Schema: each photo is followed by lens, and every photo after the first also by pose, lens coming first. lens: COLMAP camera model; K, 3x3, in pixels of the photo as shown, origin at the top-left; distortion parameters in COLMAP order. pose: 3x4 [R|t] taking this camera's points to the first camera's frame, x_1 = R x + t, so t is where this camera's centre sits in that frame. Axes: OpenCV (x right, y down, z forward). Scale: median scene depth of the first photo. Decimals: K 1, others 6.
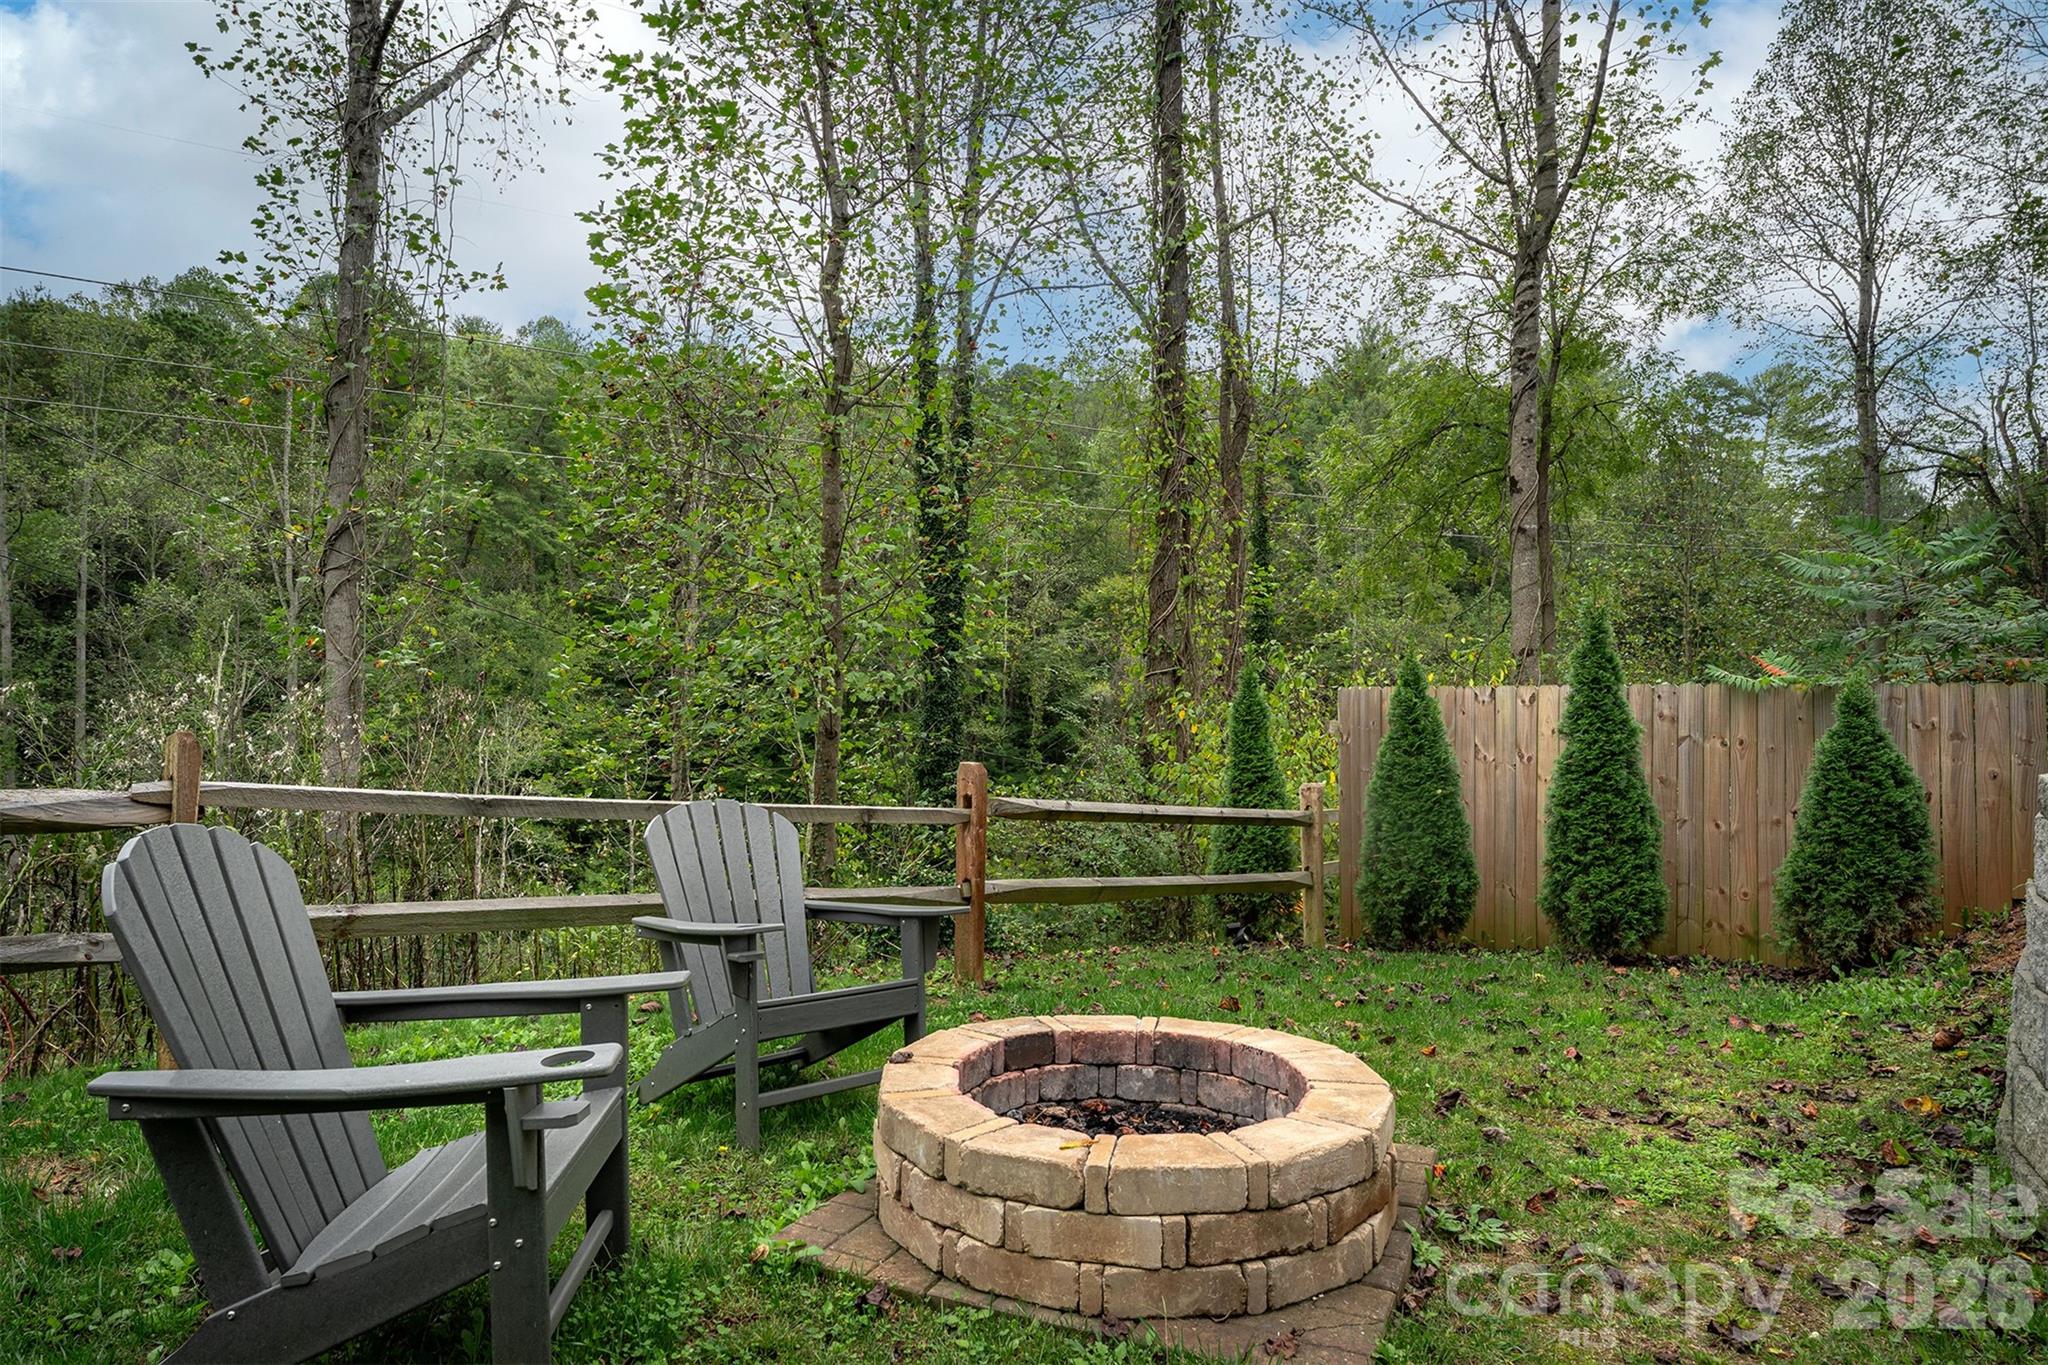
lens RADIAL K [[1255.4, 0, 1024.0], [0, 1255.4, 682.5], [0, 0, 1]] dist [0.005037, -0.001565]
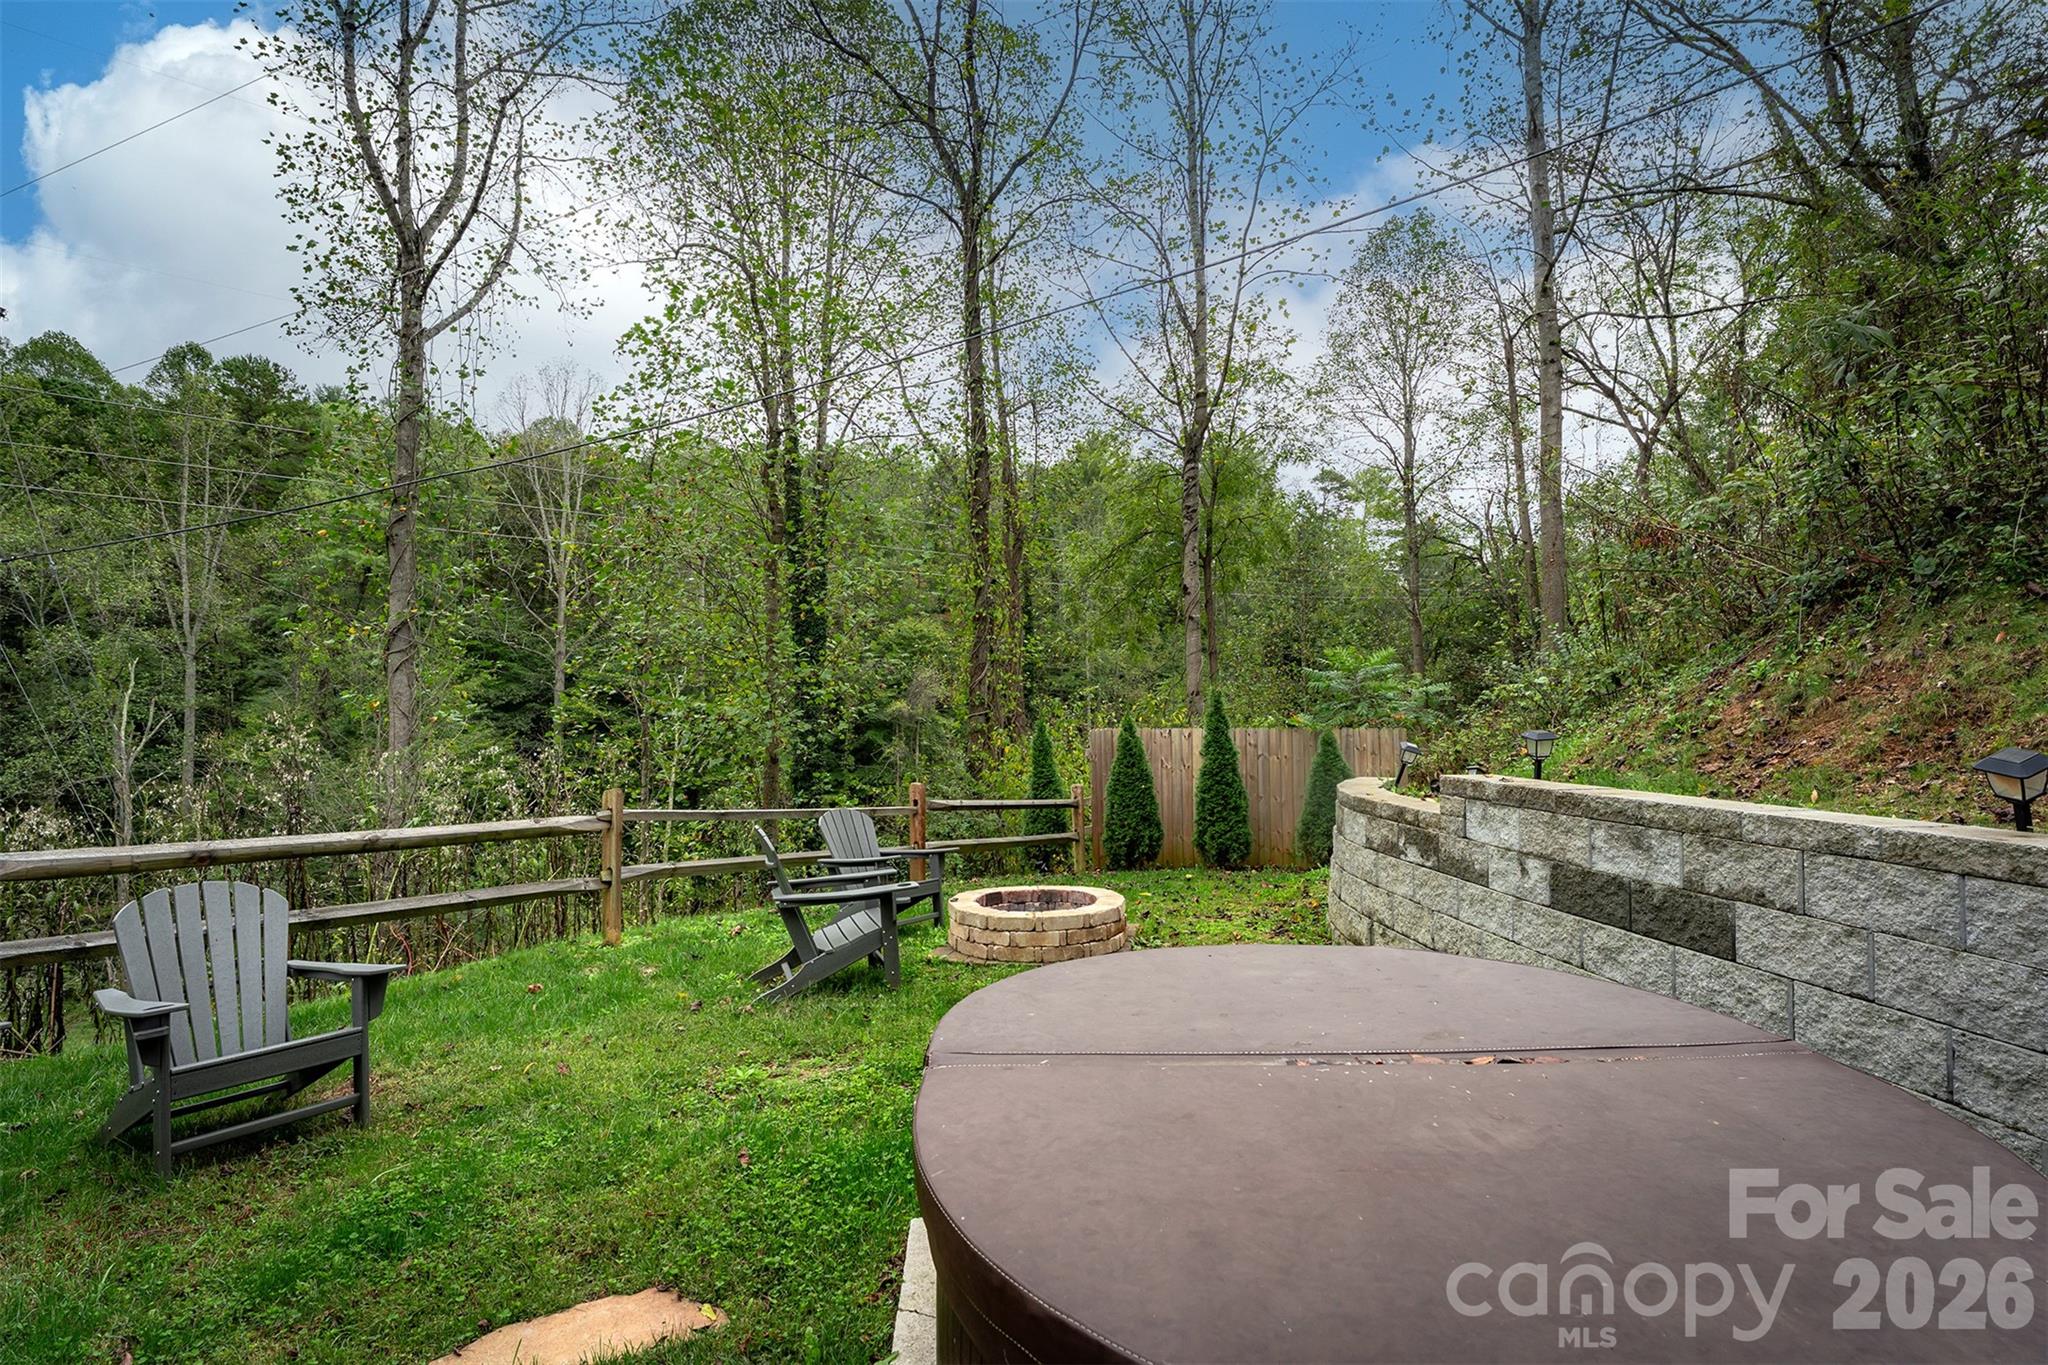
lens RADIAL K [[955.7, 0, 1024.0], [0, 955.7, 682.5], [0, 0, 1]] dist [-0.002725, -0.000460]
pose [[0.981656, -0.016002, 0.189986, -0.106216], [0.019500, 0.999673, -0.016558, -0.044901], [-0.189659, 0.019959, 0.981647, -0.348423]]
